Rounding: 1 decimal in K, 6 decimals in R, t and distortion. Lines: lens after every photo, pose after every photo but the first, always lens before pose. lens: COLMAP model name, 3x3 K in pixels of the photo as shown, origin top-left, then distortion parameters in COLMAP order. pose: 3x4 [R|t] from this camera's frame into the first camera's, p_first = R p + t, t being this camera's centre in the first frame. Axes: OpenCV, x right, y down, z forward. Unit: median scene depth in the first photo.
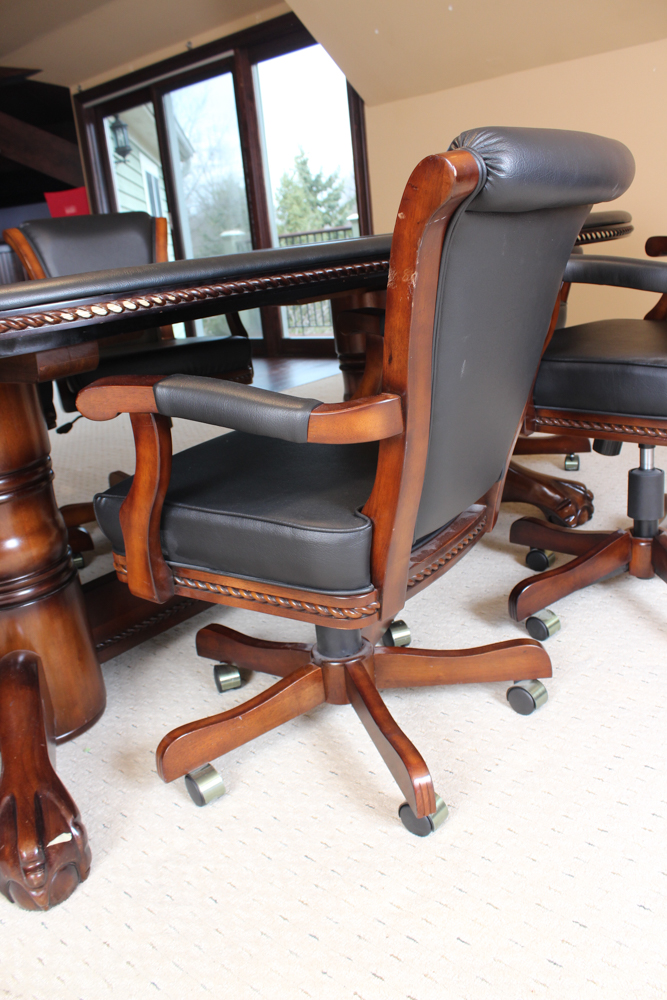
lens RADIAL K [[833.3, 0, 333.5], [0, 833.3, 500.0], [0, 0, 1]] dist [-0.161926, 0.139648]
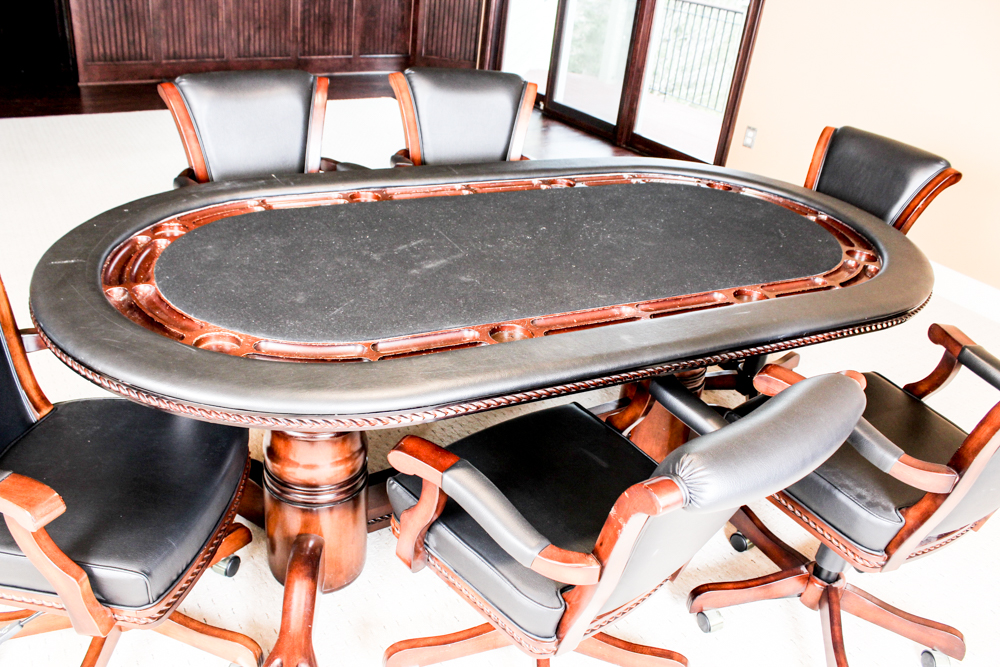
lens RADIAL K [[833.3, 0, 500.0], [0, 833.3, 333.5], [0, 0, 1]] dist [-0.161926, 0.139648]
pose [[0.941937, 0.306490, -0.137184, -0.007848], [-0.278467, 0.941276, 0.190935, -0.527268], [0.187648, -0.141648, 0.971969, -0.239176]]
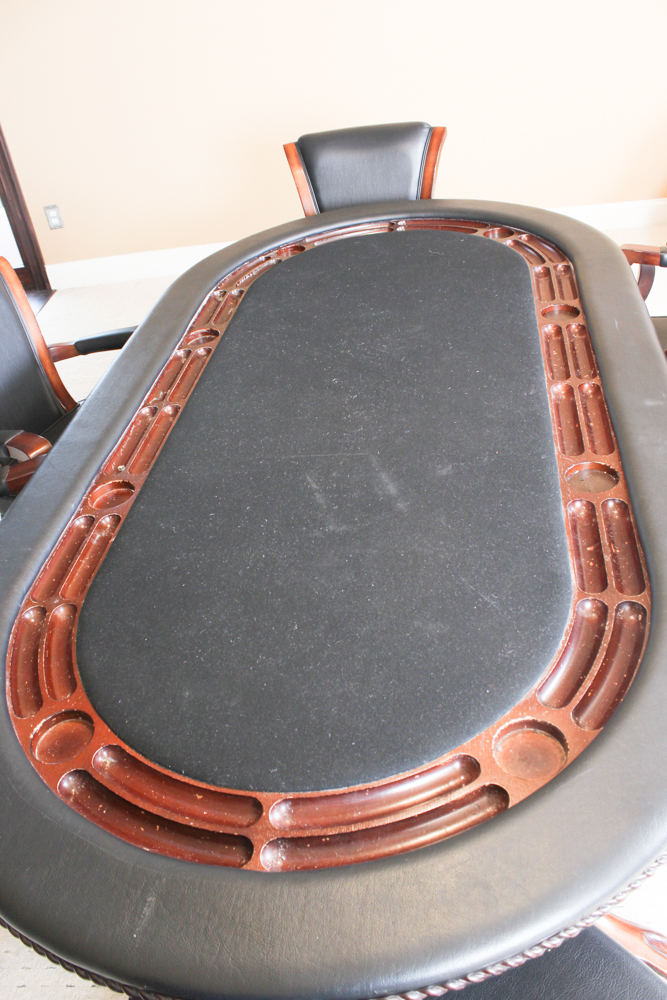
lens RADIAL K [[833.3, 0, 333.5], [0, 833.3, 500.0], [0, 0, 1]] dist [-0.161926, 0.139648]
pose [[0.780441, -0.369559, 0.504319, -0.998354], [0.237998, 0.921487, 0.306951, -0.669580], [-0.578160, -0.119530, 0.807121, 0.347836]]
